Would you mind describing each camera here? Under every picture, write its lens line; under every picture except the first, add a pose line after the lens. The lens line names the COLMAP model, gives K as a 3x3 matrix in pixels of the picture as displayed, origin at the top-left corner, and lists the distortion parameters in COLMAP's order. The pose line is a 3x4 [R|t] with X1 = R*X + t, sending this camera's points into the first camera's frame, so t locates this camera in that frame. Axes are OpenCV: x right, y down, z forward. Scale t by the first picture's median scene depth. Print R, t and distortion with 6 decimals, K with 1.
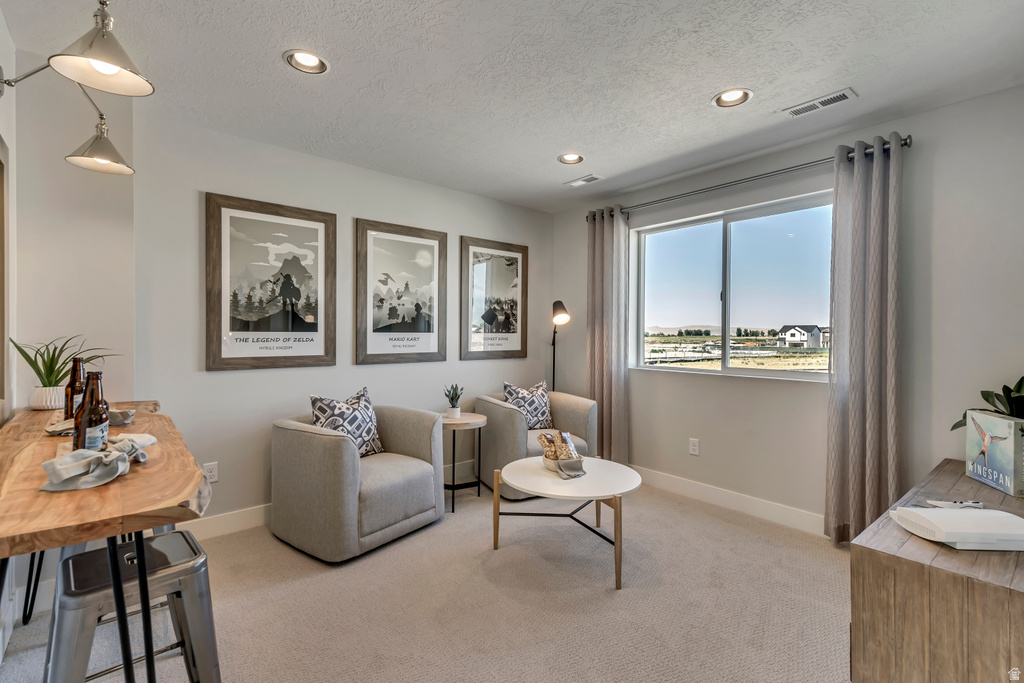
lens RADIAL K [[465.7, 0, 512.0], [0, 465.7, 341.5], [0, 0, 1]] dist [0.018716, -0.000175]
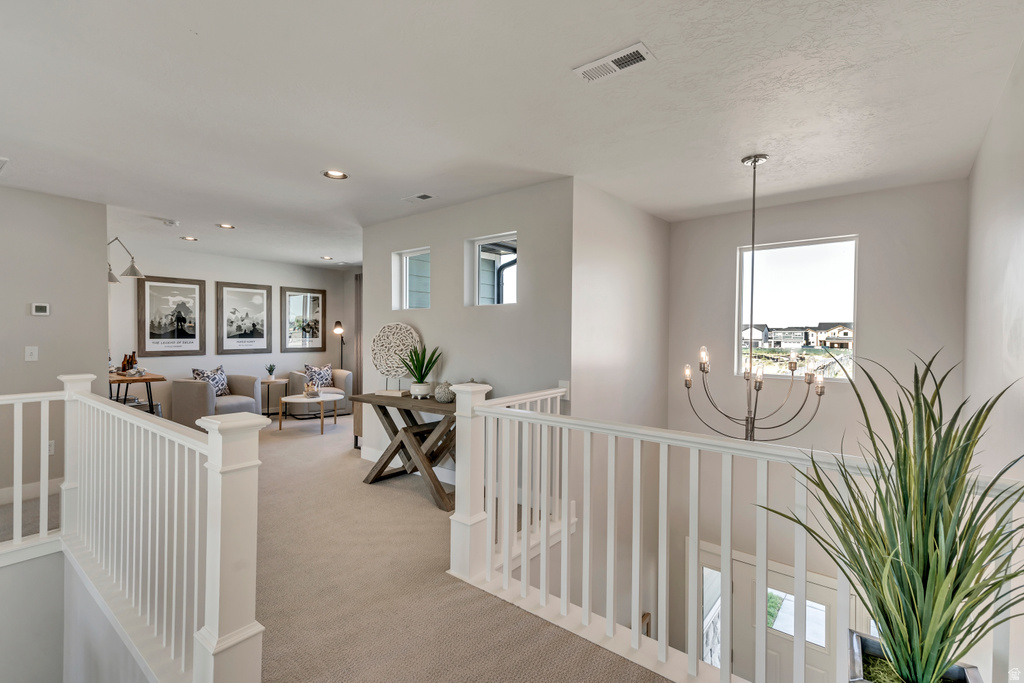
lens RADIAL K [[465.7, 0, 512.0], [0, 465.7, 341.5], [0, 0, 1]] dist [0.018716, -0.000175]
pose [[0.981054, -0.006544, 0.193622, 0.513721], [0.006804, 0.999977, -0.000676, 0.003040], [-0.193613, 0.001980, 0.981076, -1.211454]]
